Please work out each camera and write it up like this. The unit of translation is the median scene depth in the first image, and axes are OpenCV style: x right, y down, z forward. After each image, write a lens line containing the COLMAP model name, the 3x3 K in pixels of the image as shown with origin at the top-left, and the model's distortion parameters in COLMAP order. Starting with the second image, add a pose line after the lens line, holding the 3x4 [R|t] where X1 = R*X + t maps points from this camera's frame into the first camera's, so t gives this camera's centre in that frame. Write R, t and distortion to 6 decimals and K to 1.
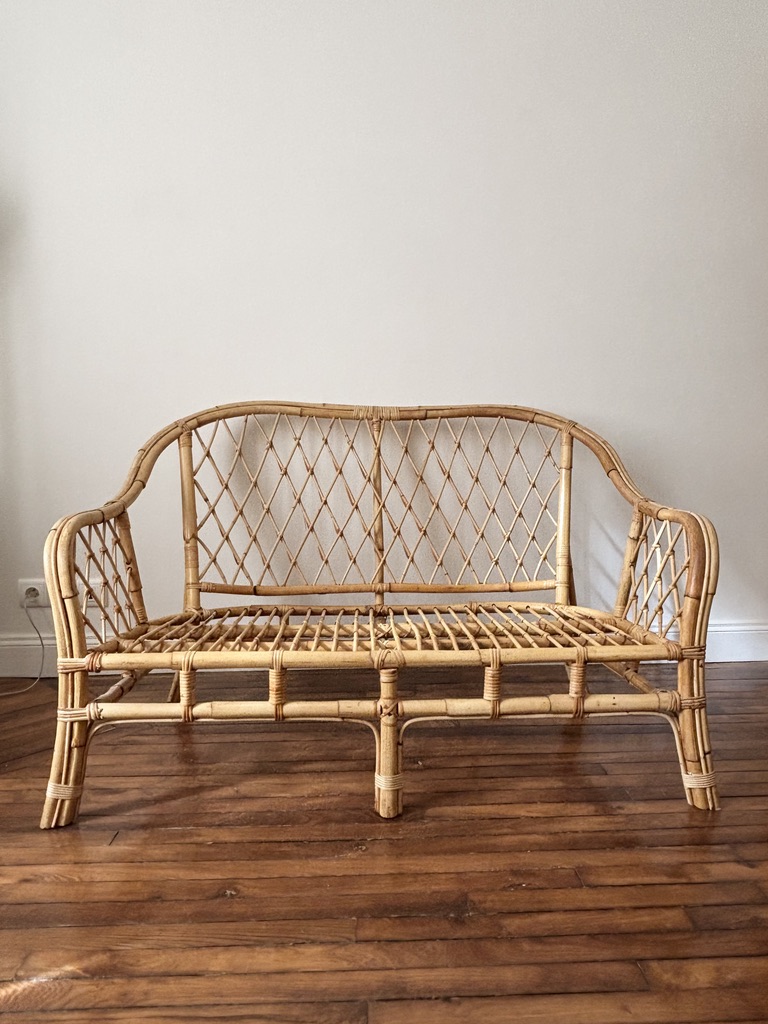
lens RADIAL K [[691.7, 0, 388.3], [0, 691.7, 504.9], [0, 0, 1]] dist [0.003127, -0.013593]
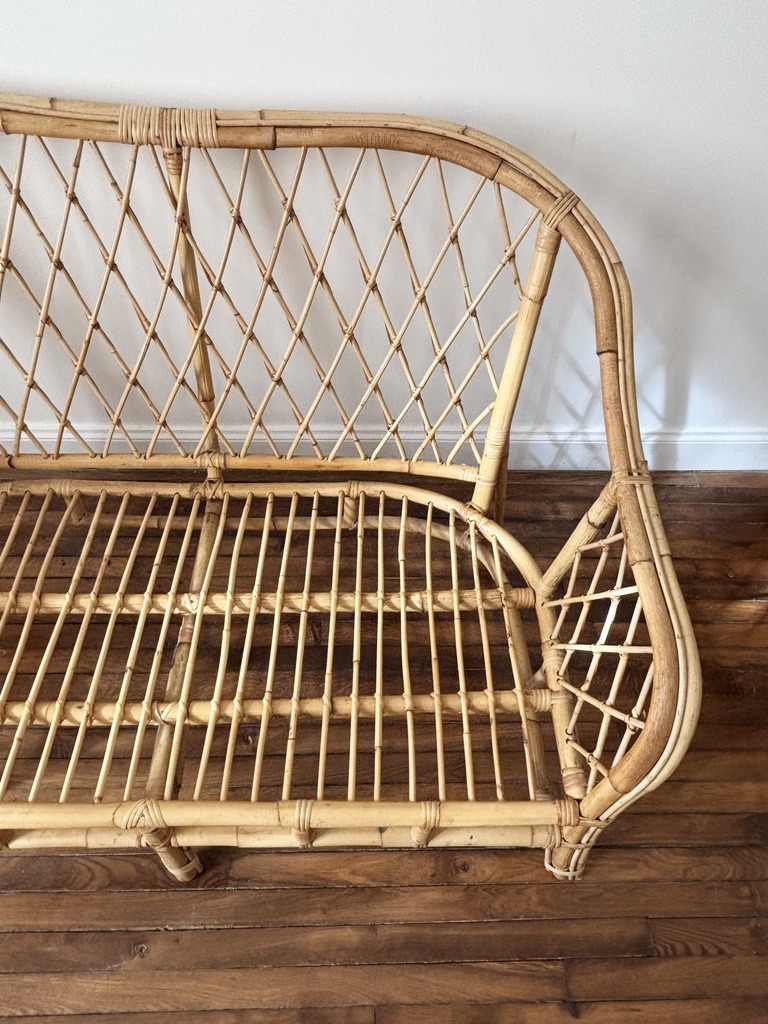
lens RADIAL K [[691.7, 0, 395.7], [0, 691.7, 512.3], [0, 0, 1]] dist [0.003127, -0.013593]
pose [[0.998469, 0.047559, 0.028238, 0.192532], [-0.052933, 0.673558, 0.737237, -0.441409], [0.016042, -0.737603, 0.675044, 0.695749]]
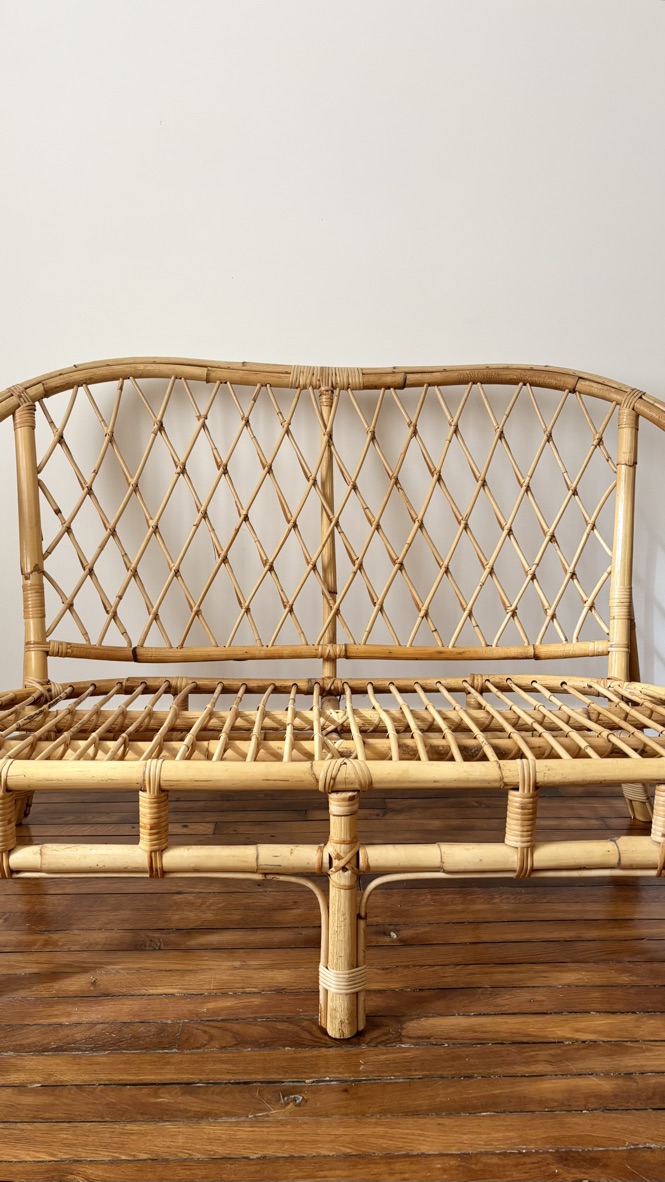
lens RADIAL K [[895.8, 0, 326.4], [0, 895.8, 599.4], [0, 0, 1]] dist [0.008721, -0.018532]
pose [[0.999795, 0.006182, -0.019303, -0.000198], [-0.004883, 0.997767, 0.066613, 0.022271], [0.019672, -0.066505, 0.997592, 0.232770]]
